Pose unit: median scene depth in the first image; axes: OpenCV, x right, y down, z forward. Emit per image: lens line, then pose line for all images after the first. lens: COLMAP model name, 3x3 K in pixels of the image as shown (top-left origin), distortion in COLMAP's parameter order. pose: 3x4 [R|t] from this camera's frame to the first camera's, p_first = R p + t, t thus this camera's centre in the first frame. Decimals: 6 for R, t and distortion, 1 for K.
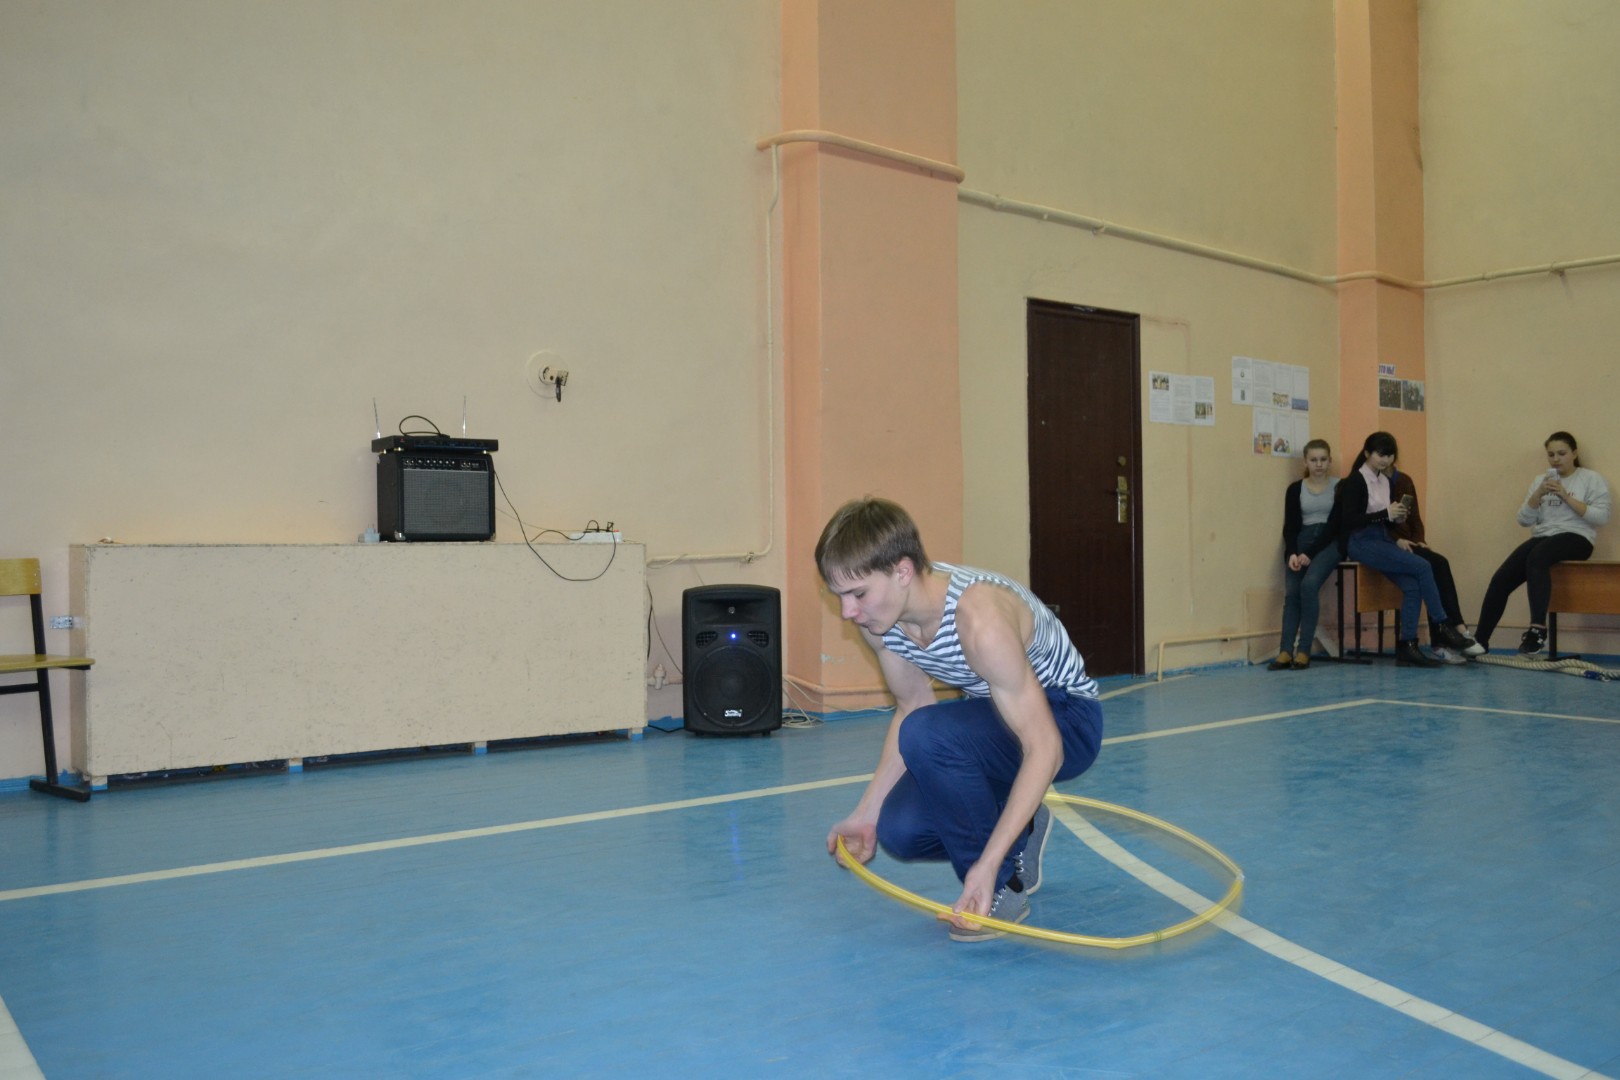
lens RADIAL K [[1437.4, 0, 802.8], [0, 1437.4, 546.7], [0, 0, 1]] dist [-0.073905, 0.001515]
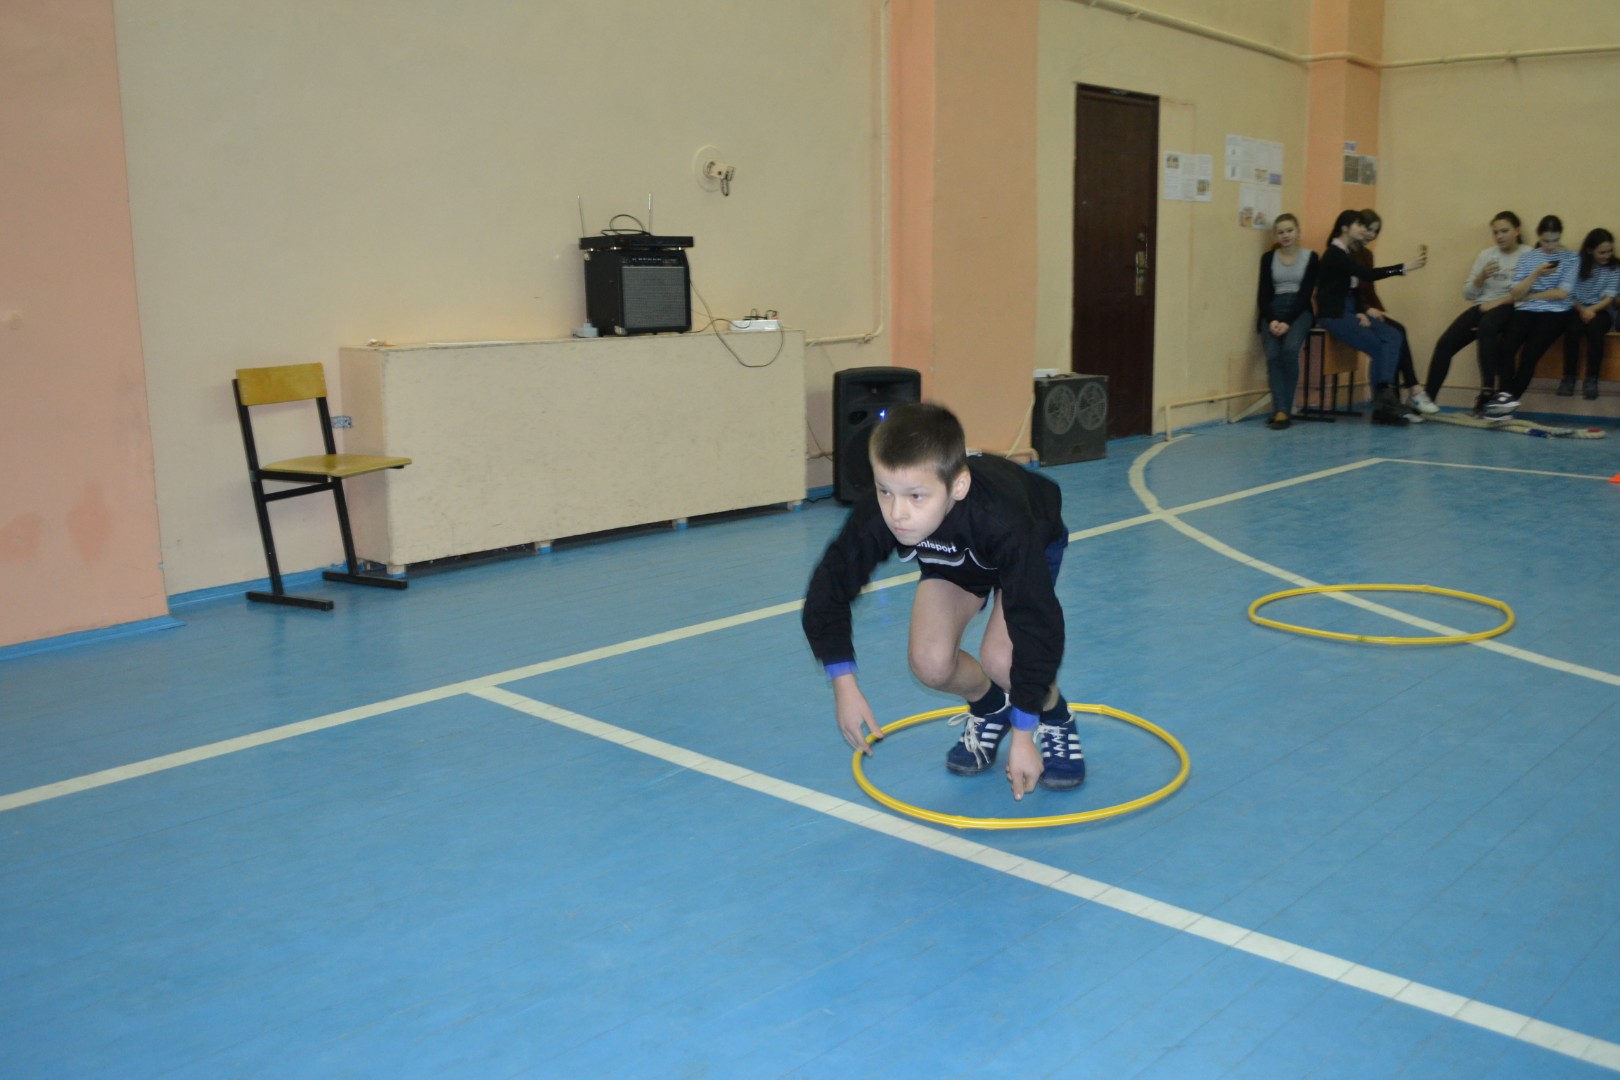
lens RADIAL K [[1522.3, 0, 803.0], [0, 1522.3, 550.1], [0, 0, 1]] dist [-0.064319, 0.000000]
pose [[0.986031, -0.031233, 0.163610, -0.275042], [0.001716, 0.984115, 0.177524, -0.038448], [-0.166555, -0.174763, 0.970421, -0.124872]]
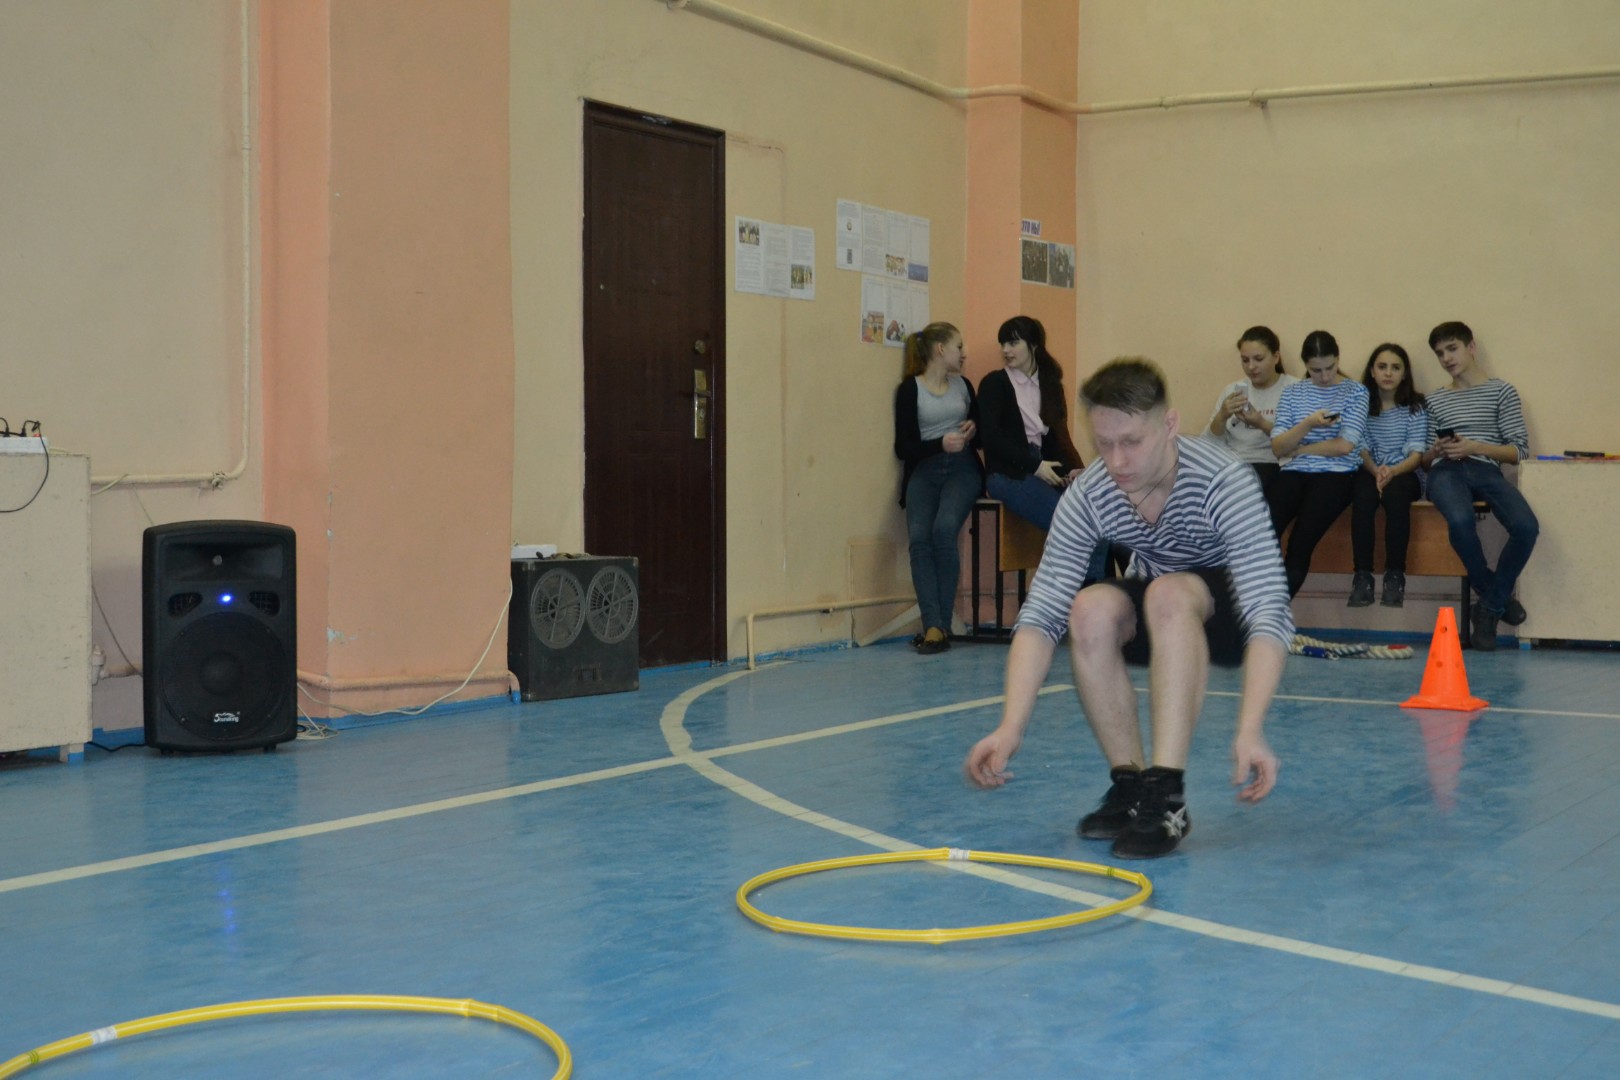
lens RADIAL K [[2407.1, 0, 811.9], [0, 2407.1, 543.5], [0, 0, 1]] dist [-0.014717, 0.000000]
pose [[0.928983, 0.000096, 0.370122, -0.187979], [-0.008865, 0.999719, 0.021992, 0.009634], [-0.370016, -0.023711, 0.928723, -0.103367]]
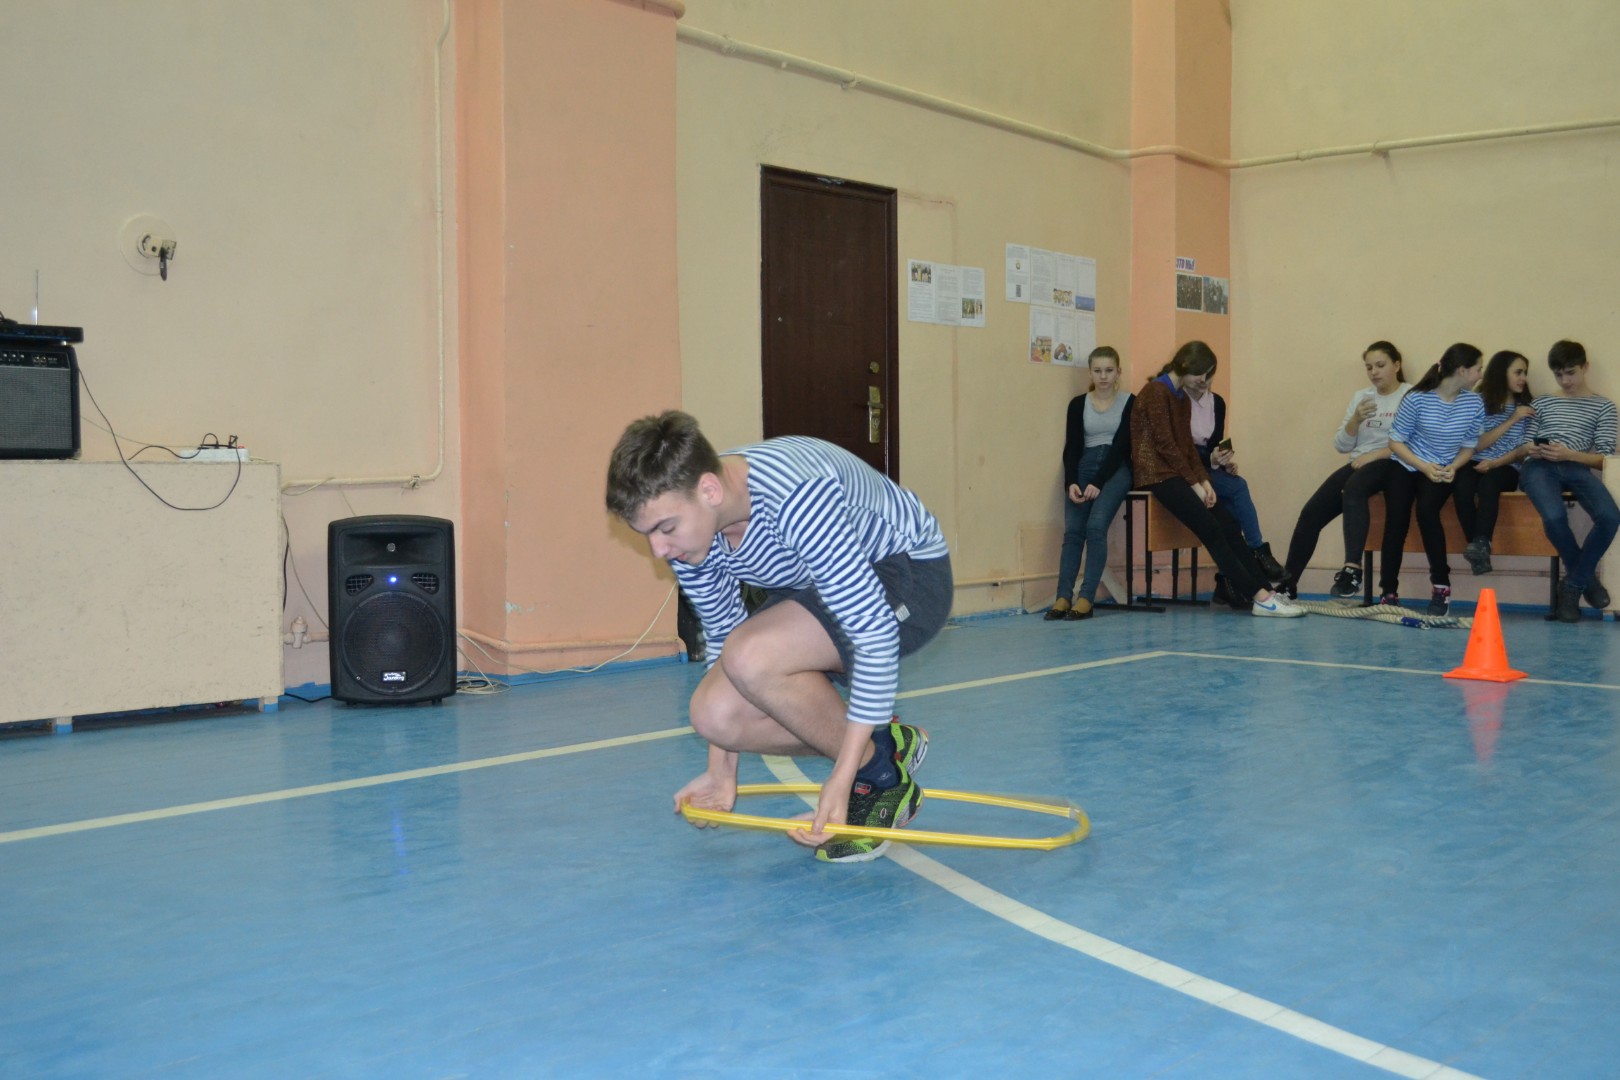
lens RADIAL K [[1789.8, 0, 808.0], [0, 1789.8, 547.5], [0, 0, 1]] dist [-0.053800, 0.000000]
pose [[0.983754, -0.003913, 0.179478, -0.000011], [-0.003059, 0.999252, 0.038552, 0.004989], [-0.179495, -0.038475, 0.983006, -0.012122]]
